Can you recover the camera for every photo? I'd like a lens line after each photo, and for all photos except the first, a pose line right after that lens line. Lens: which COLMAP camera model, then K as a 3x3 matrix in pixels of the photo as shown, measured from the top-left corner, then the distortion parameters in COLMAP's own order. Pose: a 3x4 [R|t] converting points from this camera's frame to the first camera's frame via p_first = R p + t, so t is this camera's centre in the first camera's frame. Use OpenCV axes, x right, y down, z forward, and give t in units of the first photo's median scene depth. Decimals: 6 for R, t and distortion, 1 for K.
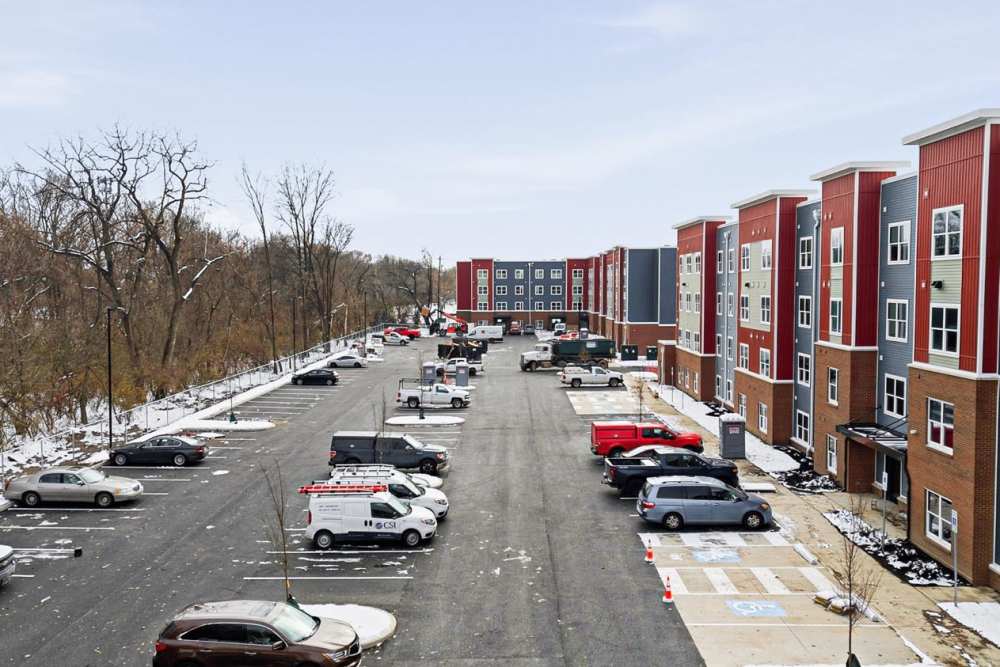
lens RADIAL K [[875.5, 0, 500.0], [0, 875.5, 333.5], [0, 0, 1]] dist [0.078019, -0.015819]
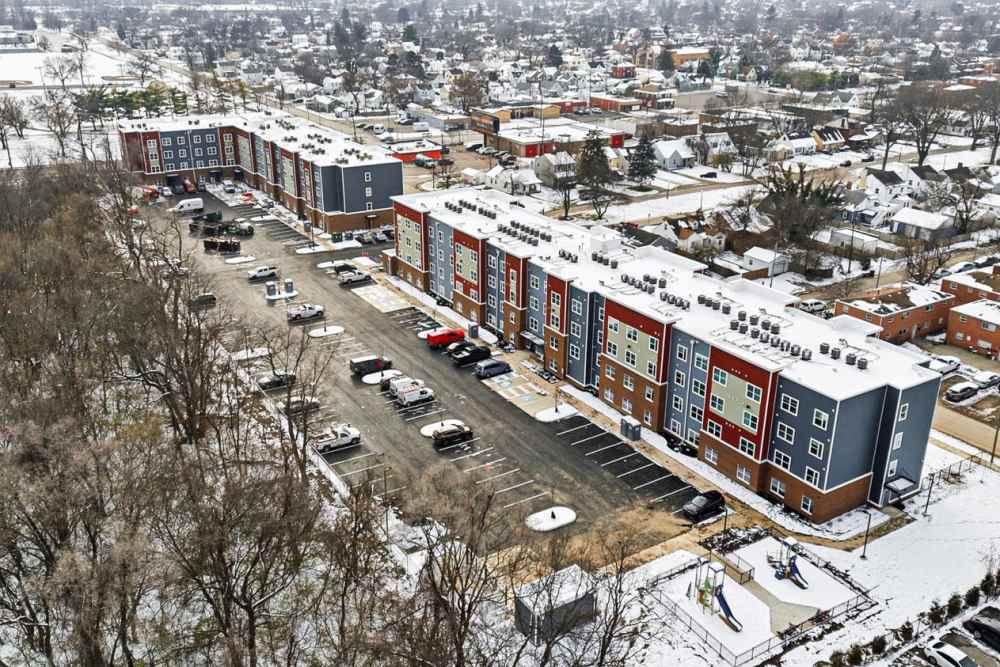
lens RADIAL K [[875.5, 0, 500.0], [0, 875.5, 333.5], [0, 0, 1]] dist [0.078019, -0.015819]
pose [[0.843516, -0.193107, 0.501189, -0.430291], [0.024927, 0.946201, 0.322618, -0.310700], [-0.536525, -0.259640, 0.802949, -0.519973]]
